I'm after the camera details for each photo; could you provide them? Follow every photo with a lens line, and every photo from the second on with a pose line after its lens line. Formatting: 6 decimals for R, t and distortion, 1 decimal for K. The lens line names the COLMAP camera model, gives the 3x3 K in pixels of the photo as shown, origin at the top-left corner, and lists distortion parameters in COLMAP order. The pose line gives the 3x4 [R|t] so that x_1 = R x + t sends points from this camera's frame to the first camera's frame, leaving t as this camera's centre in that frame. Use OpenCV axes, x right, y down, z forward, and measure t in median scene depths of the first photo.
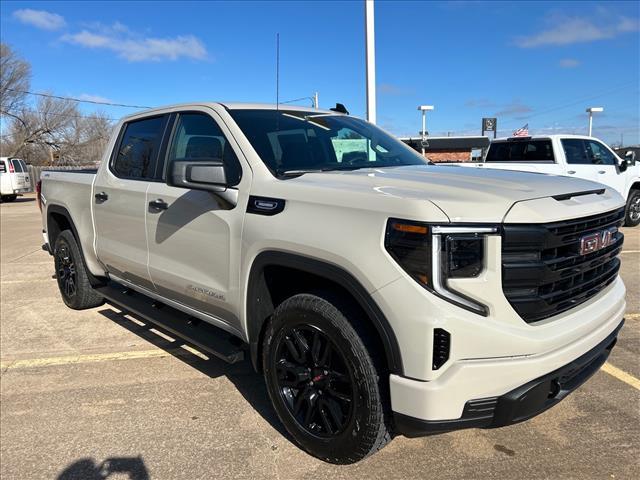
lens RADIAL K [[490.9, 0, 316.3], [0, 490.9, 236.9], [0, 0, 1]] dist [0.030968, -0.020481]
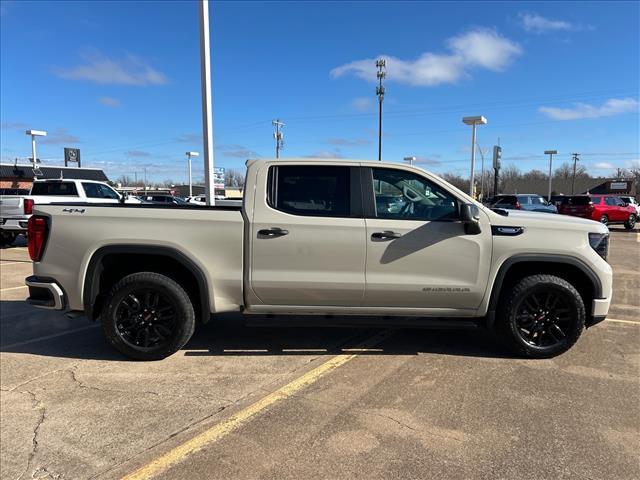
lens RADIAL K [[490.9, 0, 322.6], [0, 490.9, 242.9], [0, 0, 1]] dist [0.030968, -0.020481]
pose [[0.640749, -0.045106, 0.766424, -1.275830], [0.084967, 0.996307, -0.012399, -0.036405], [-0.763034, 0.073065, 0.642215, 0.236180]]
